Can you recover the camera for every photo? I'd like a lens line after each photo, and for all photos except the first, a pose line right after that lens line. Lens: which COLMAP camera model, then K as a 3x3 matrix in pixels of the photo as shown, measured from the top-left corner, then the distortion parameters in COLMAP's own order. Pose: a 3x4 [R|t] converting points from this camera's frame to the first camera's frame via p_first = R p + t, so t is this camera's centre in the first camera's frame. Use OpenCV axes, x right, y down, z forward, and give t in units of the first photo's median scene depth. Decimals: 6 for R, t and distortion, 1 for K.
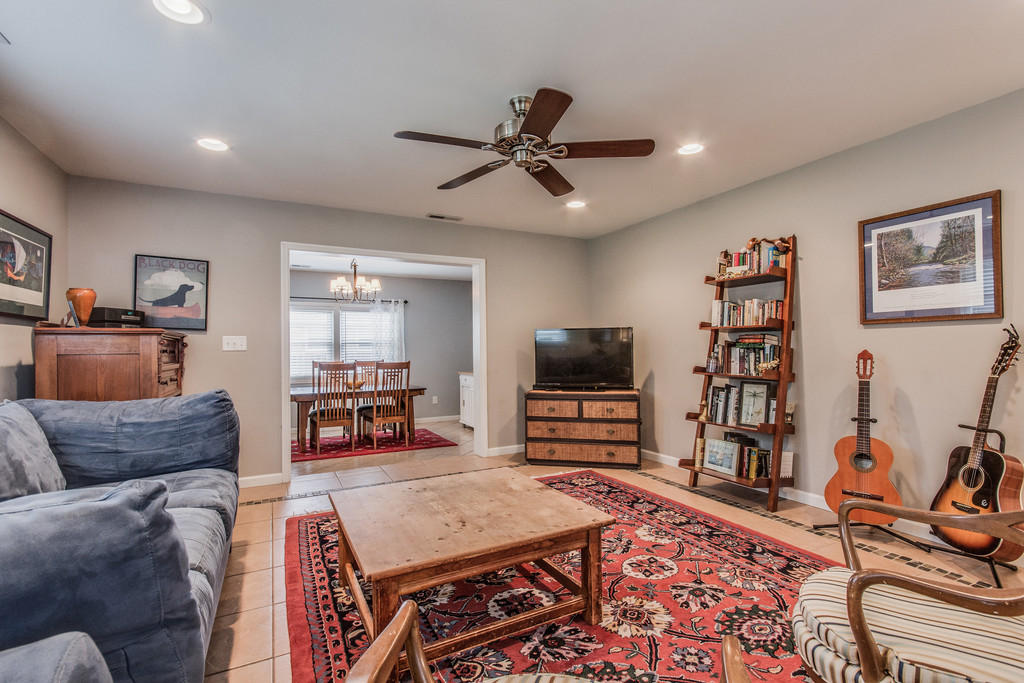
lens RADIAL K [[472.3, 0, 520.3], [0, 472.3, 345.8], [0, 0, 1]] dist [0.005155, 0.000722]
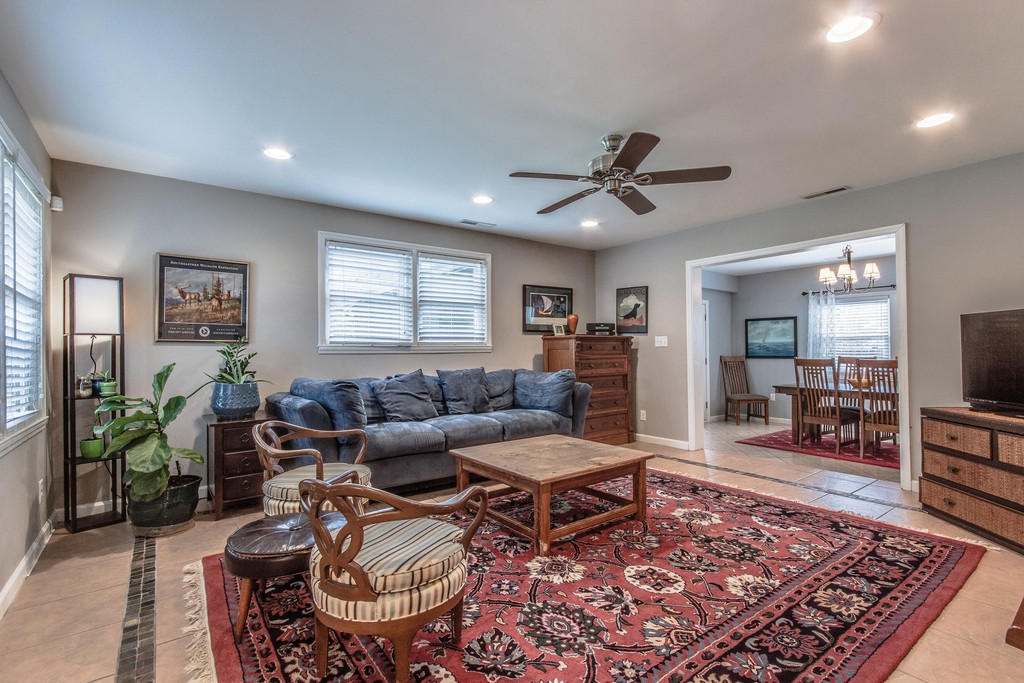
lens RADIAL K [[472.3, 0, 520.3], [0, 472.3, 345.8], [0, 0, 1]] dist [0.005155, 0.000722]
pose [[0.161957, 0.001103, -0.986797, 0.996208], [0.015255, 0.999877, 0.003621, -0.005465], [0.986680, -0.015640, 0.161921, 0.505297]]
